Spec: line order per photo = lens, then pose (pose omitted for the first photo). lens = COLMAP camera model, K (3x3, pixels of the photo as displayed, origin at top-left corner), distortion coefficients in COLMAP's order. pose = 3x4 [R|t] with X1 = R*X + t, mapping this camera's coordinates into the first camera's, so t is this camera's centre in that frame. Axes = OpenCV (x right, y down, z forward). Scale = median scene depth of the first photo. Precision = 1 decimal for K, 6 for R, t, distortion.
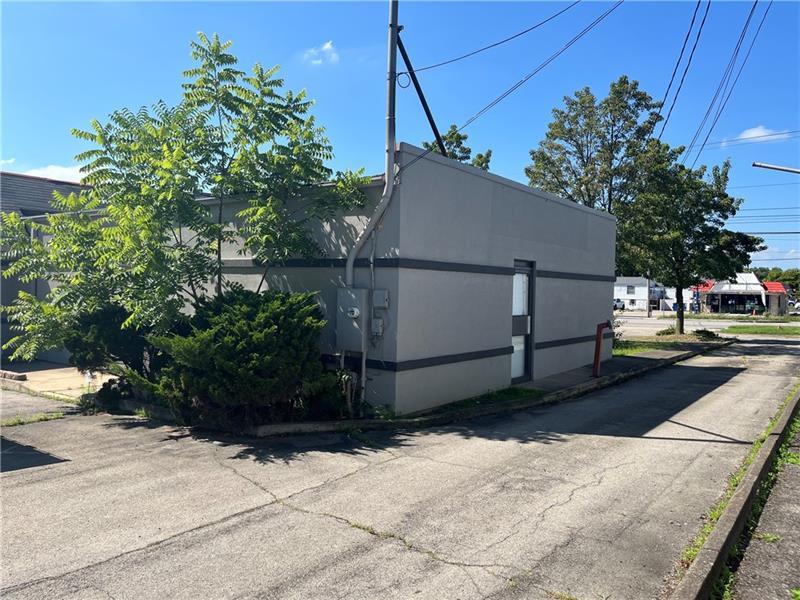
lens RADIAL K [[599.9, 0, 401.3], [0, 599.9, 298.2], [0, 0, 1]] dist [0.055059, -0.087948]
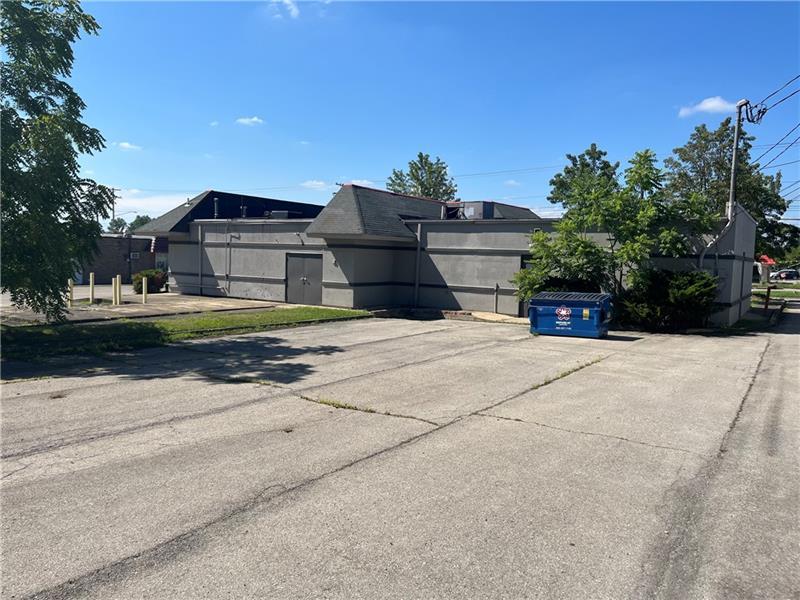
lens RADIAL K [[599.9, 0, 401.3], [0, 599.9, 298.2], [0, 0, 1]] dist [0.055059, -0.087948]
pose [[0.998192, 0.003459, 0.060007, -0.432812], [-0.006675, 0.998546, 0.053486, -0.006616], [-0.059735, -0.053790, 0.996764, -0.362188]]
